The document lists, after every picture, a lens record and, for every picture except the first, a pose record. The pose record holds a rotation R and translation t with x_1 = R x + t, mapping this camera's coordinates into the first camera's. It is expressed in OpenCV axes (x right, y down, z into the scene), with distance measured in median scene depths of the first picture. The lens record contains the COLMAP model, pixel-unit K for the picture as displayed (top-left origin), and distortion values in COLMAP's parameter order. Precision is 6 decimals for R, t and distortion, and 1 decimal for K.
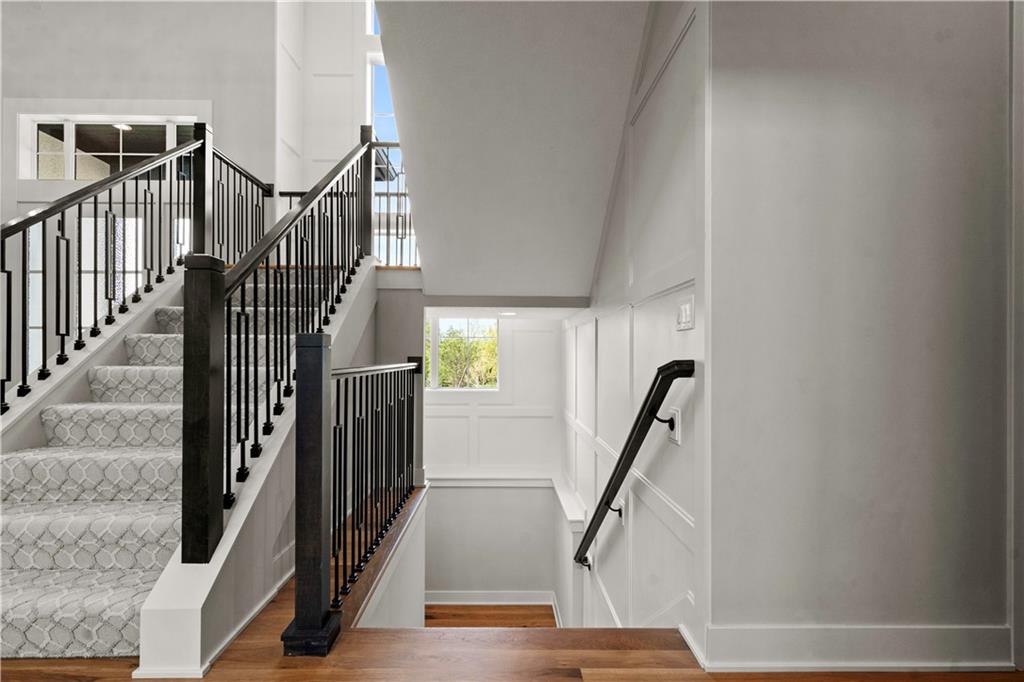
lens RADIAL K [[499.7, 0, 510.5], [0, 499.7, 345.5], [0, 0, 1]] dist [0.002787, 0.000325]
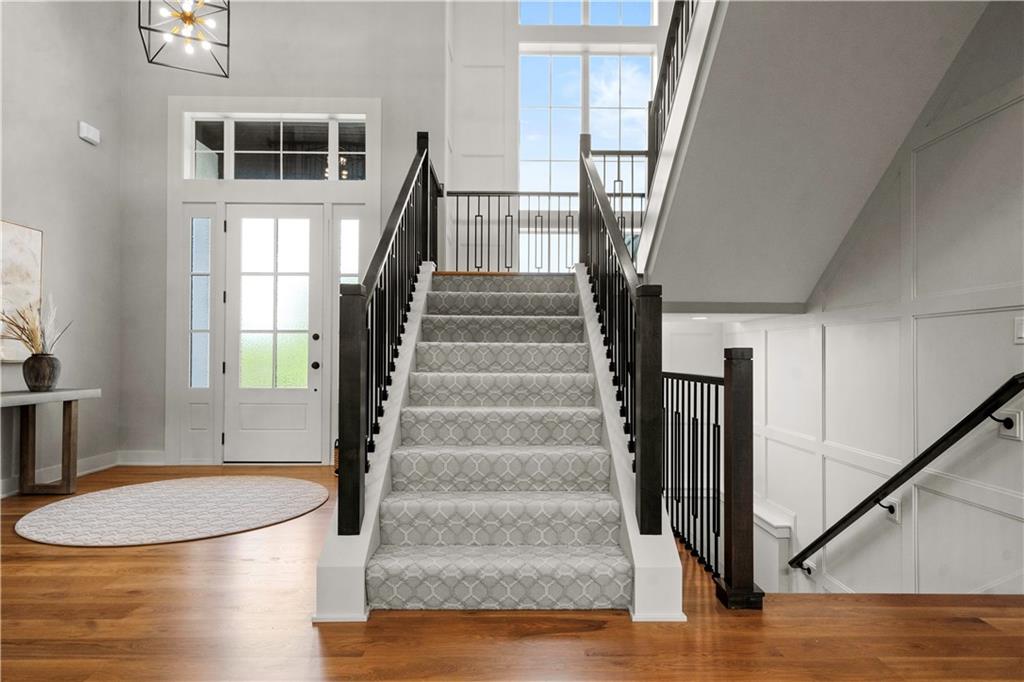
lens RADIAL K [[596.4, 0, 510.8], [0, 596.4, 347.5], [0, 0, 1]] dist [0.003098, 0.003131]
pose [[0.999998, -0.001483, -0.001144, -0.621067], [0.001490, 0.999977, 0.006639, -0.021445], [0.001134, -0.006640, 0.999977, -0.292035]]
